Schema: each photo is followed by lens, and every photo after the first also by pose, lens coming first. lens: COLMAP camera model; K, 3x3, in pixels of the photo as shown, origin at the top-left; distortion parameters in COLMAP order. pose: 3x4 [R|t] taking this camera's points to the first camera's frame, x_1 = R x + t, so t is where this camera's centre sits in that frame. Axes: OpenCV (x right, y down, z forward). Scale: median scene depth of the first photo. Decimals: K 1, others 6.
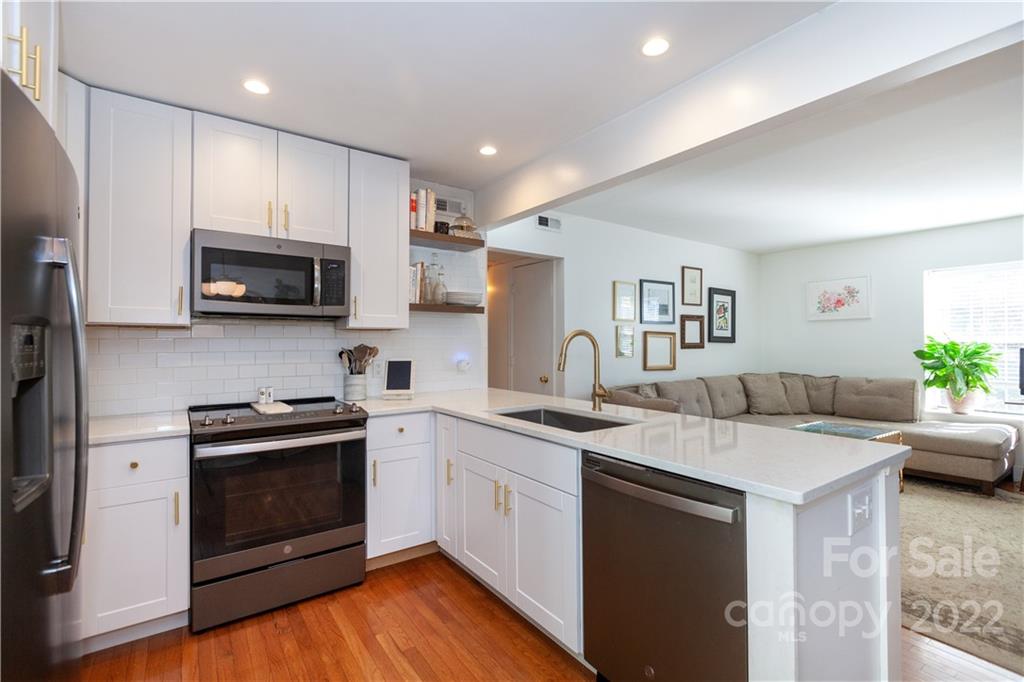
lens RADIAL K [[463.4, 0, 512.6], [0, 463.4, 343.5], [0, 0, 1]] dist [0.002133, 0.000420]
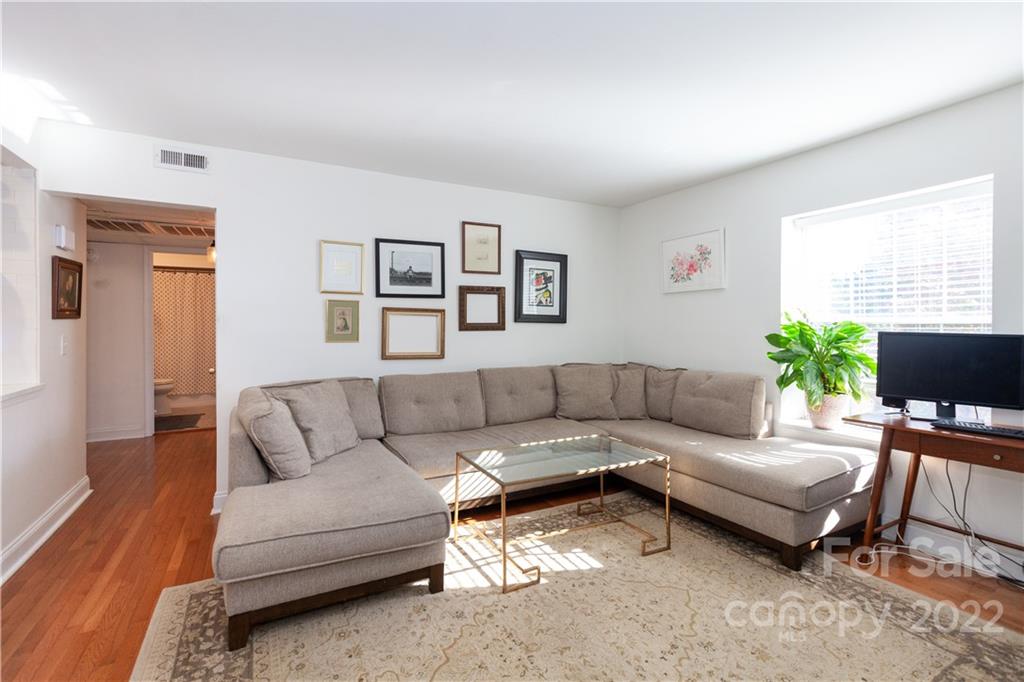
lens RADIAL K [[463.4, 0, 509.7], [0, 463.4, 333.8], [0, 0, 1]] dist [0.002133, 0.000420]
pose [[0.992180, 0.003866, -0.124759, 0.538271], [-0.001343, 0.999793, 0.020300, 0.001180], [0.124811, -0.019974, 0.991979, 0.252970]]
